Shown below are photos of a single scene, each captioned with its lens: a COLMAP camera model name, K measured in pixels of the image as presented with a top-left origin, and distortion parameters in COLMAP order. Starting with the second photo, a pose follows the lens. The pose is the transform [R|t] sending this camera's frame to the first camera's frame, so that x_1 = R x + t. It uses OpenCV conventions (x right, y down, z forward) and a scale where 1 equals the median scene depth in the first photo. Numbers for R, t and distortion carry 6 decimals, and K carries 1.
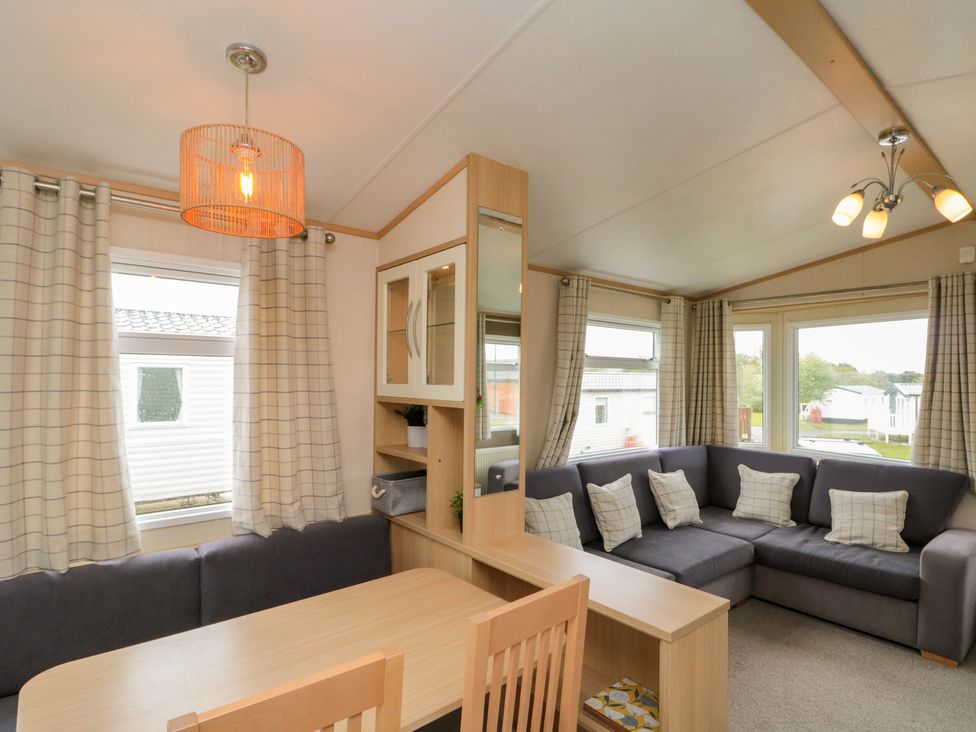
lens RADIAL K [[516.3, 0, 488.3], [0, 516.3, 371.1], [0, 0, 1]] dist [-0.002931, -0.011160]
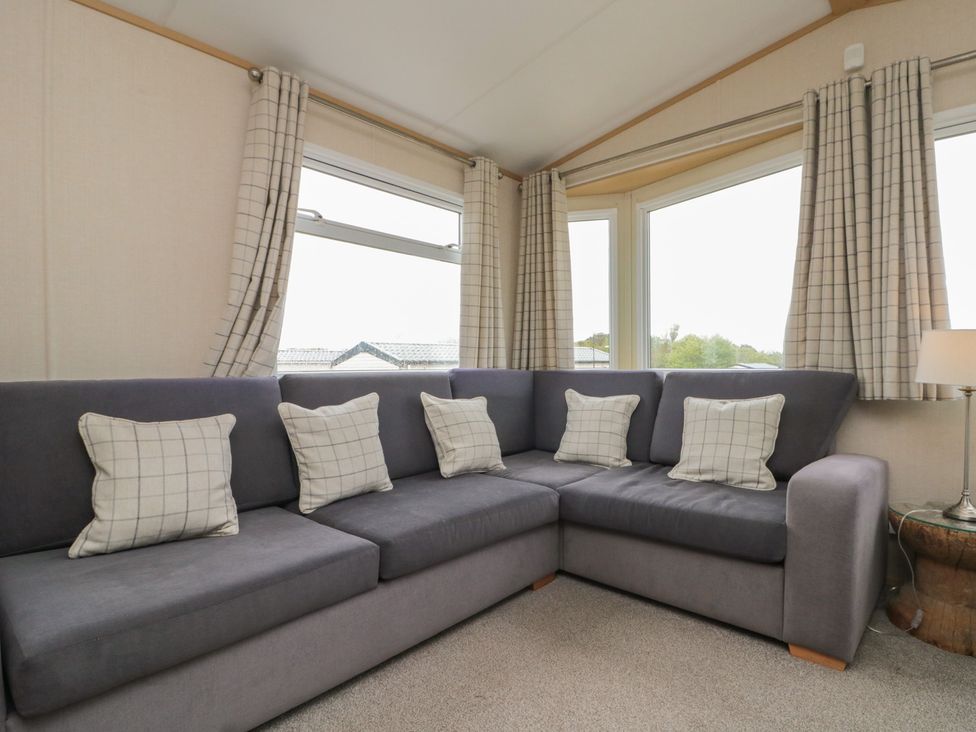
lens RADIAL K [[516.3, 0, 488.3], [0, 516.3, 371.1], [0, 0, 1]] dist [-0.002931, -0.011160]
pose [[0.990042, -0.017156, 0.139721, 0.319715], [0.013747, 0.999585, 0.025328, 0.156377], [-0.140097, -0.023155, 0.989867, 0.348242]]
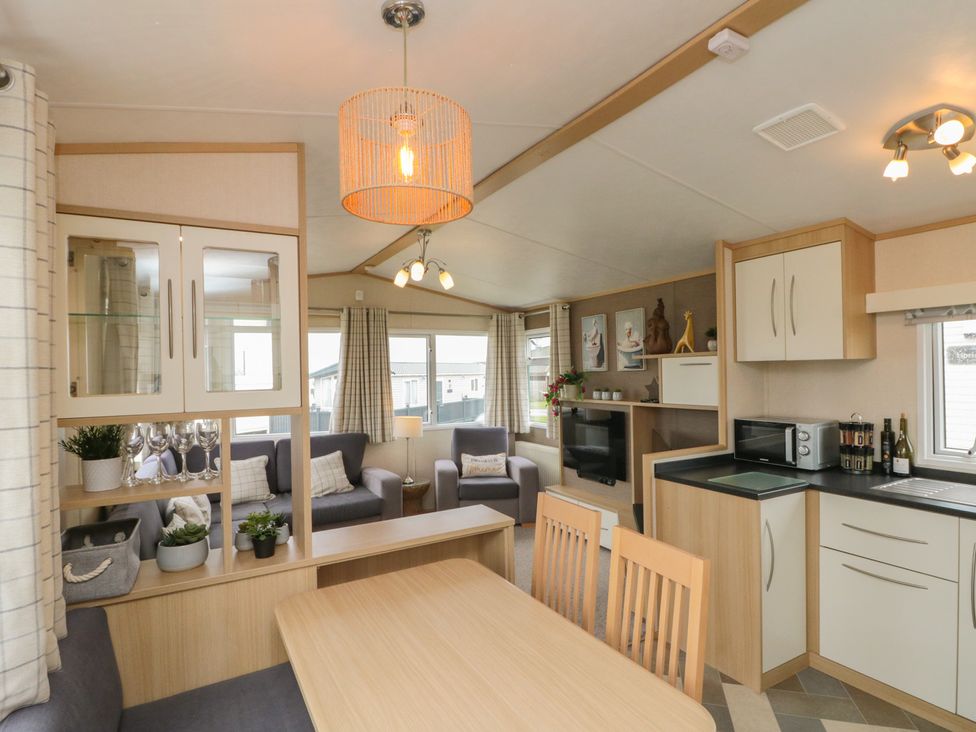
lens RADIAL K [[516.3, 0, 488.3], [0, 516.3, 371.1], [0, 0, 1]] dist [-0.002931, -0.011160]
pose [[0.173224, -0.012655, 0.984801, -0.529204], [0.006560, 0.999910, 0.011695, -0.008276], [-0.984861, 0.004435, 0.173291, 0.299812]]
